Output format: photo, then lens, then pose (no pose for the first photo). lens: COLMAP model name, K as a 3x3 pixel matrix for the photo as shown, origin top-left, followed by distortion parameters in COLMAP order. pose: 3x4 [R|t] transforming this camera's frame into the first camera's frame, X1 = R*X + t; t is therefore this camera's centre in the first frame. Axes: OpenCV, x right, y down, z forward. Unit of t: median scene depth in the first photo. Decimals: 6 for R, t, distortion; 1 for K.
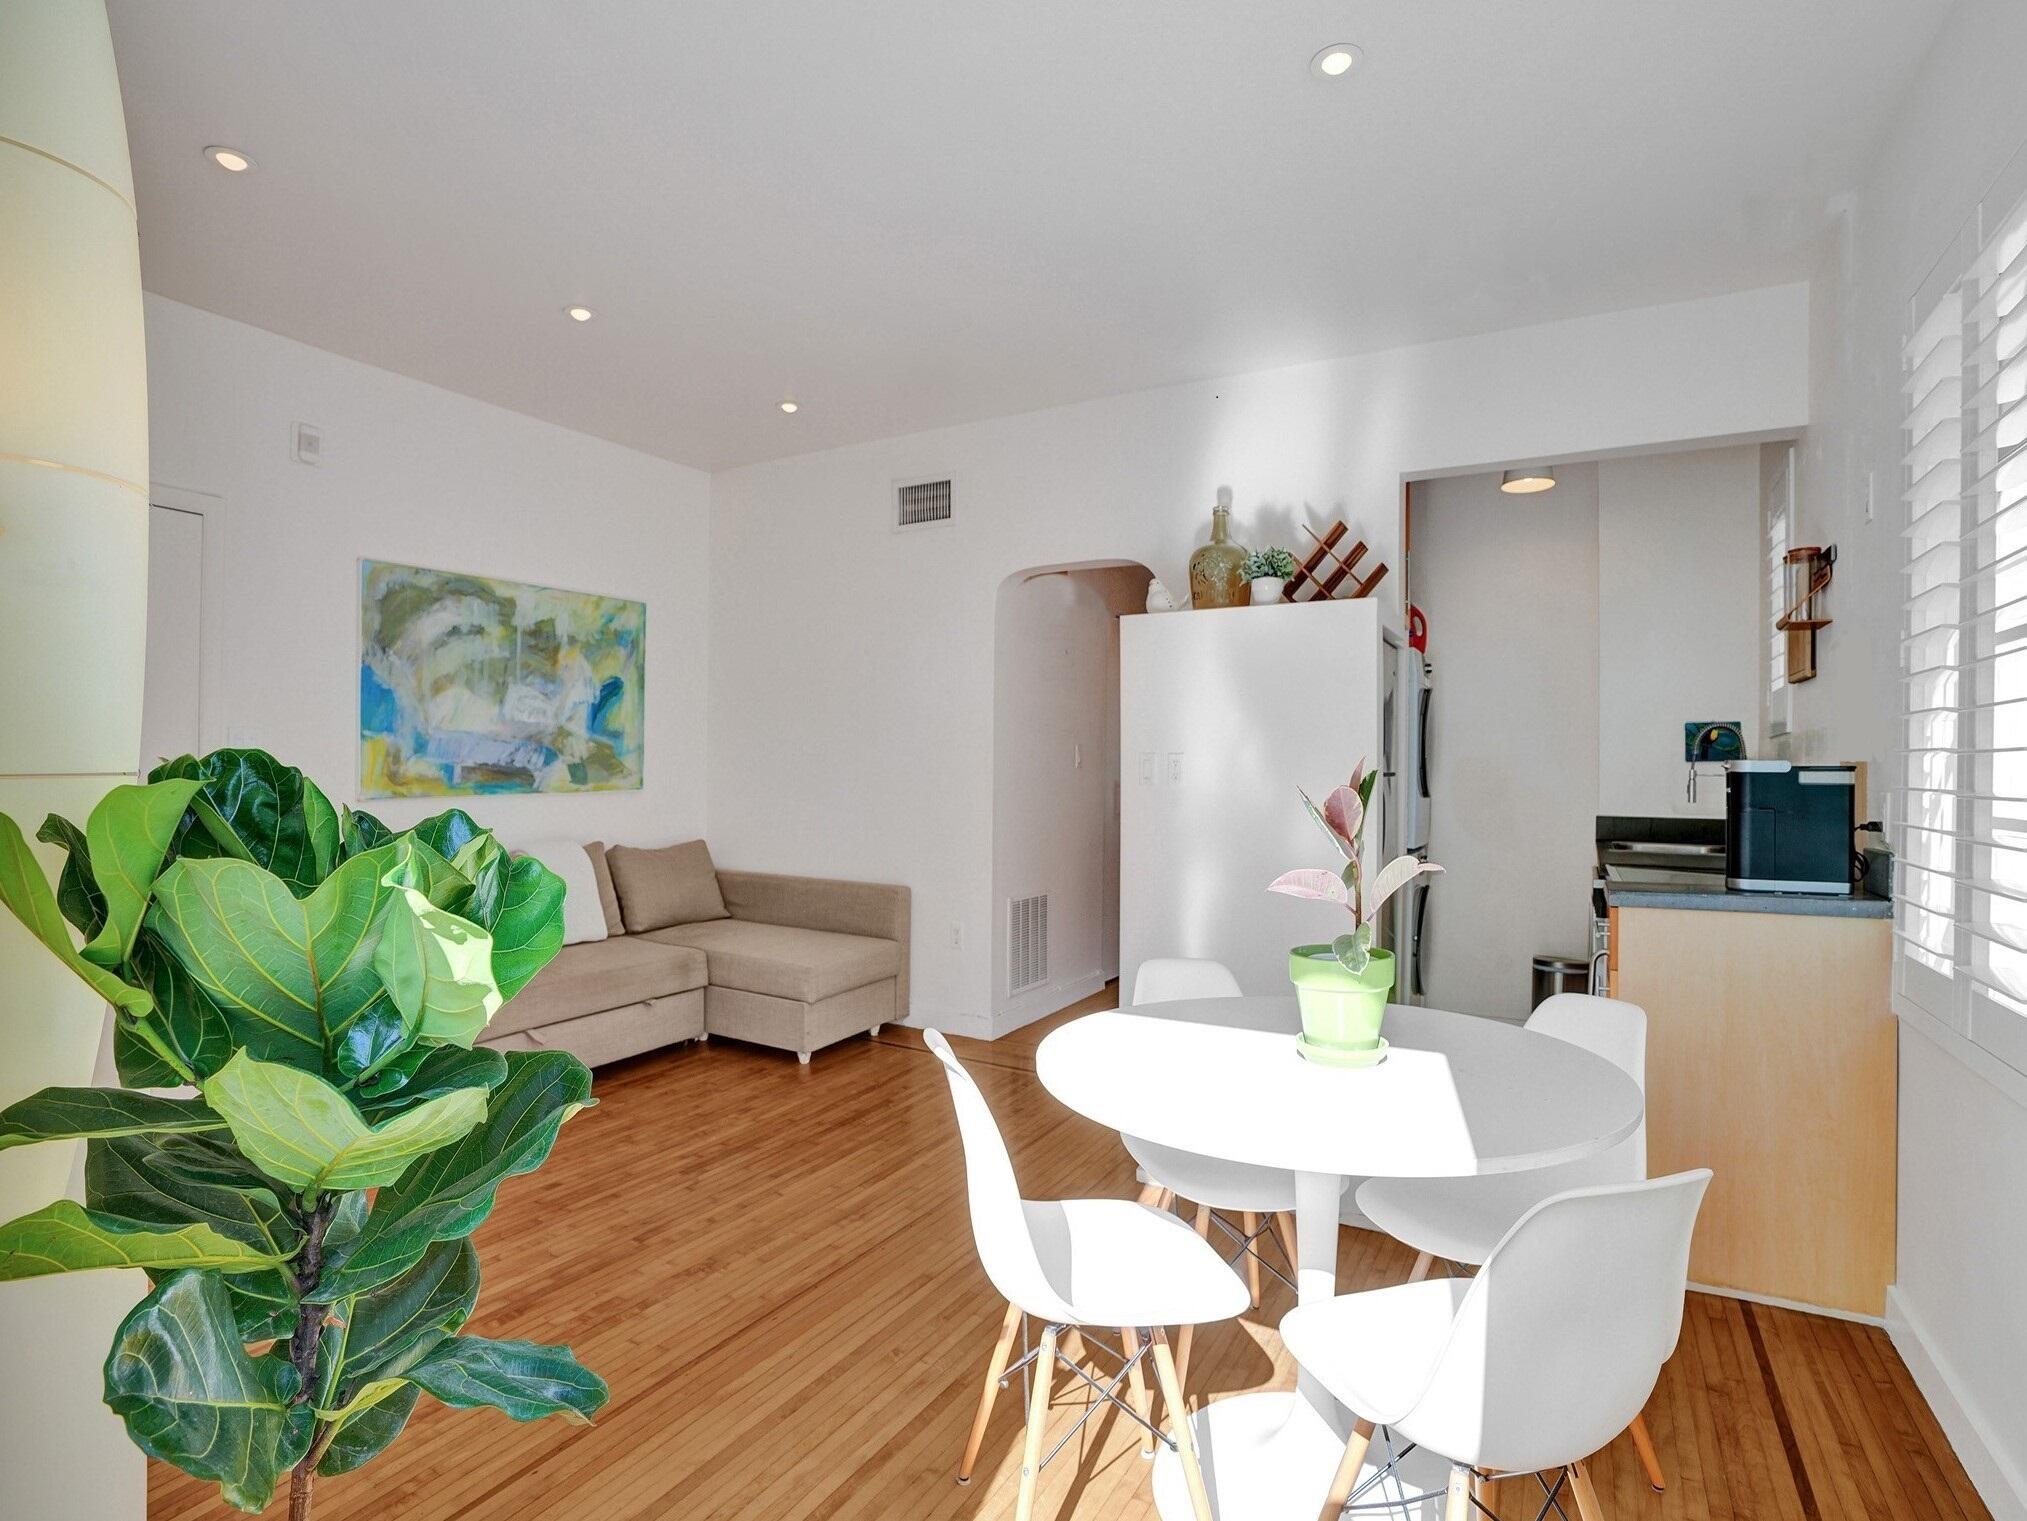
lens RADIAL K [[1007.4, 0, 1013.5], [0, 1007.4, 760.5], [0, 0, 1]] dist [-0.047140, -0.000012]
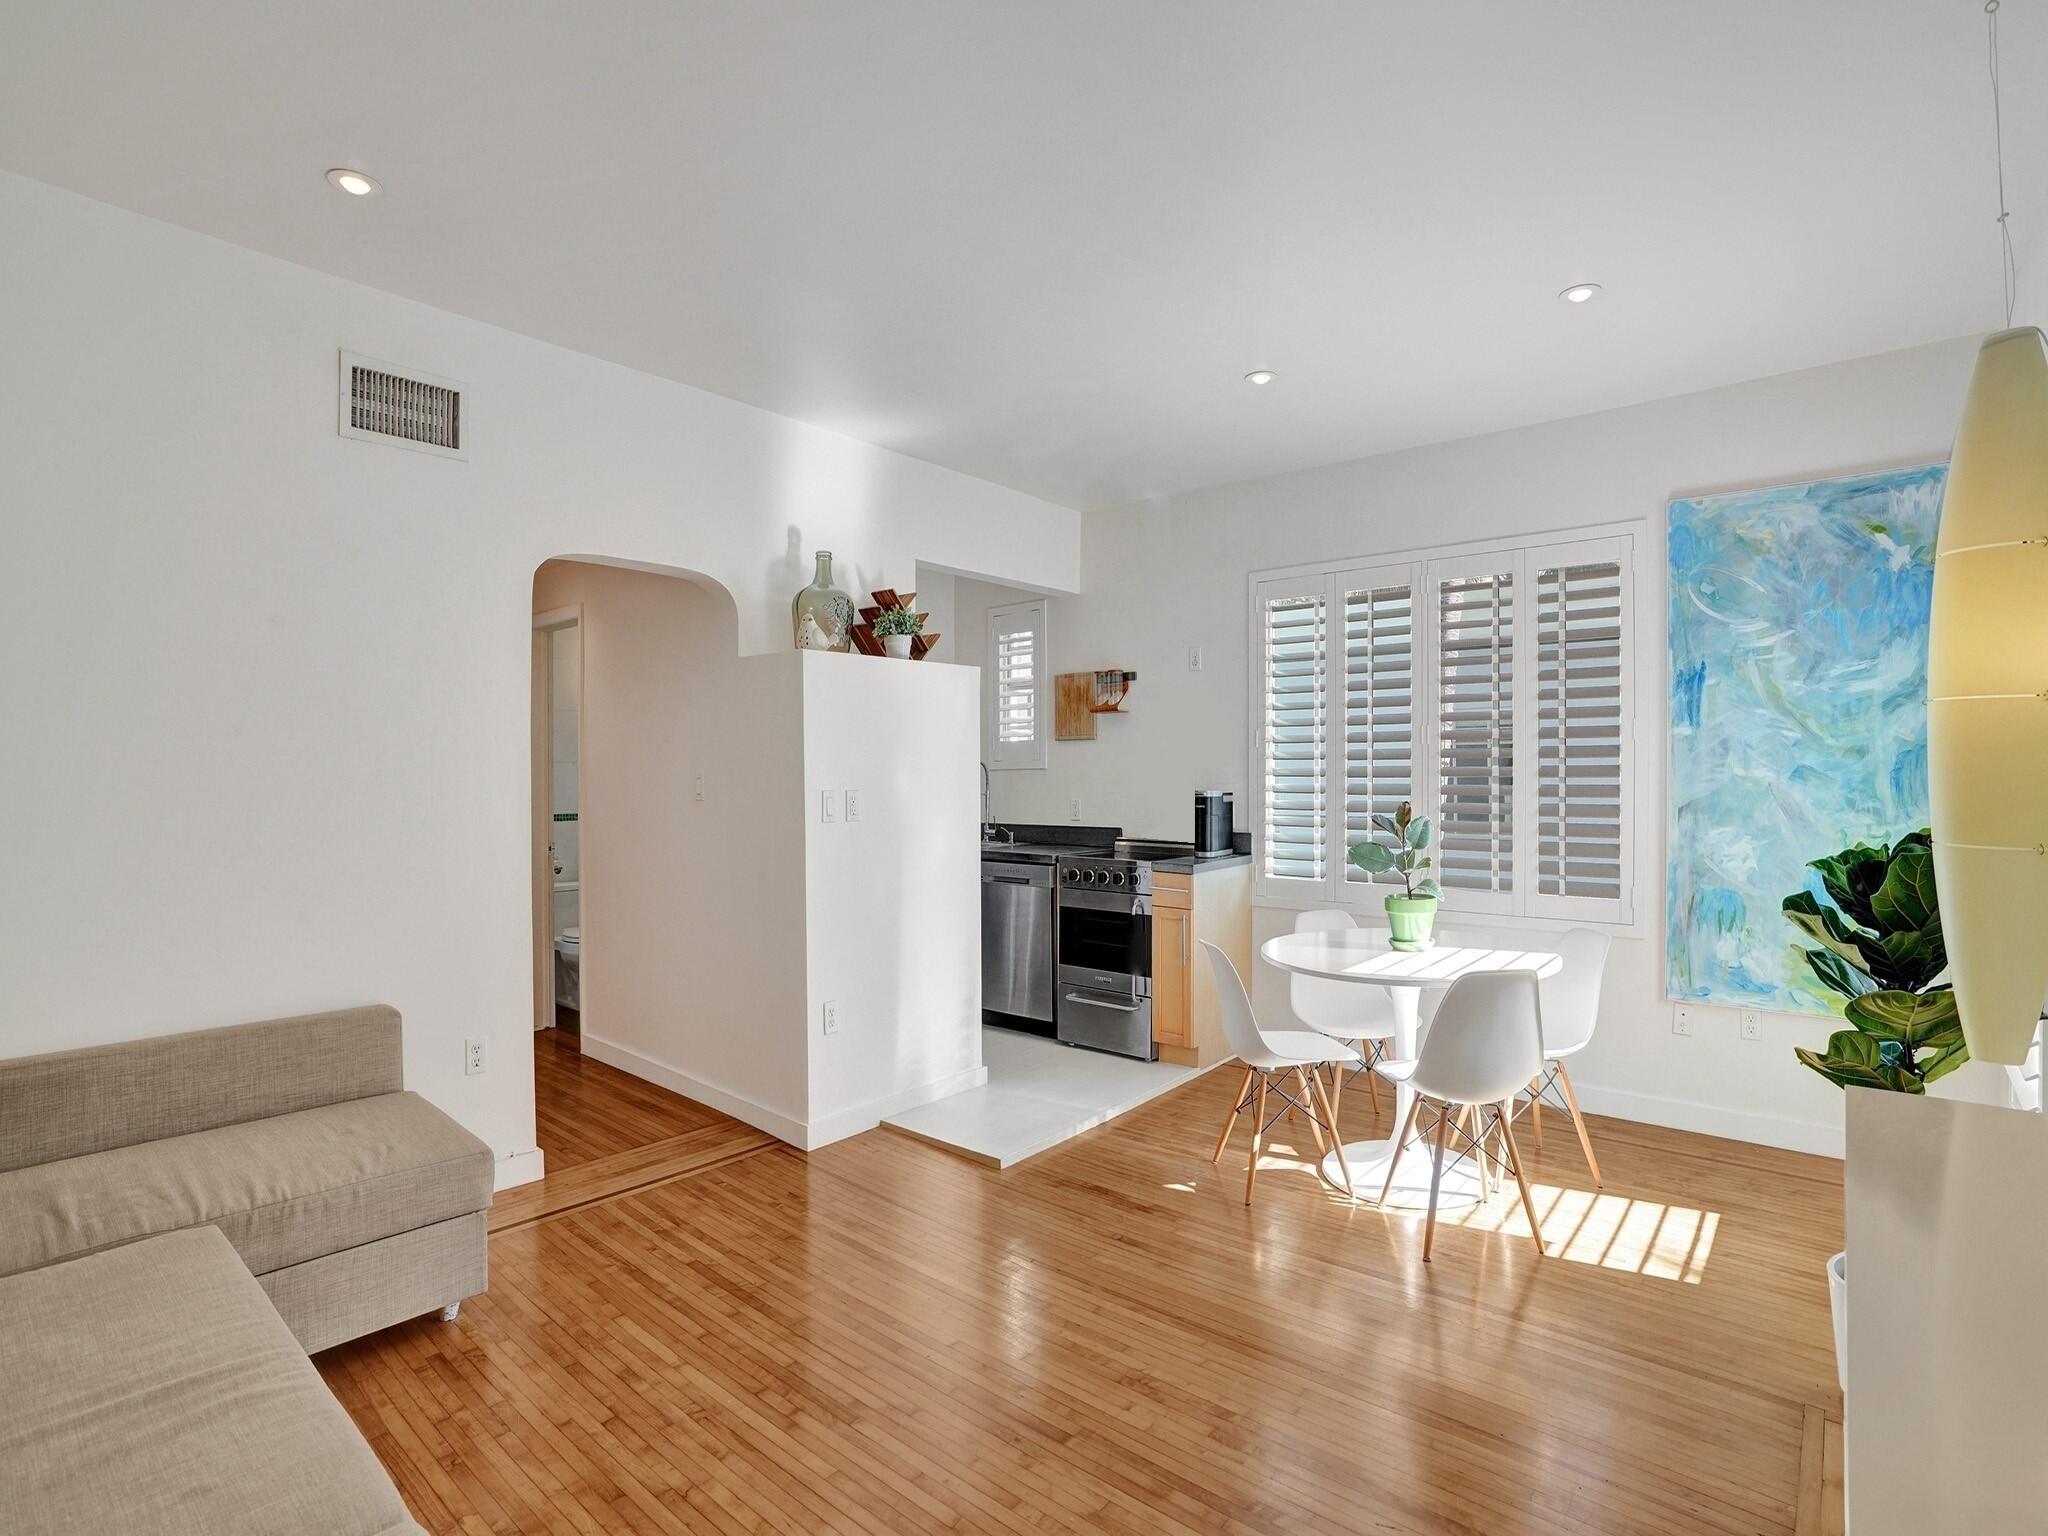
lens RADIAL K [[992.8, 0, 1024.0], [0, 992.8, 768.0], [0, 0, 1]] dist [-0.001026, -0.000343]
pose [[0.203894, -0.015169, 0.978875, -0.828048], [-0.003461, 0.999863, 0.016215, -0.048424], [-0.978987, -0.006694, 0.203814, 0.623758]]
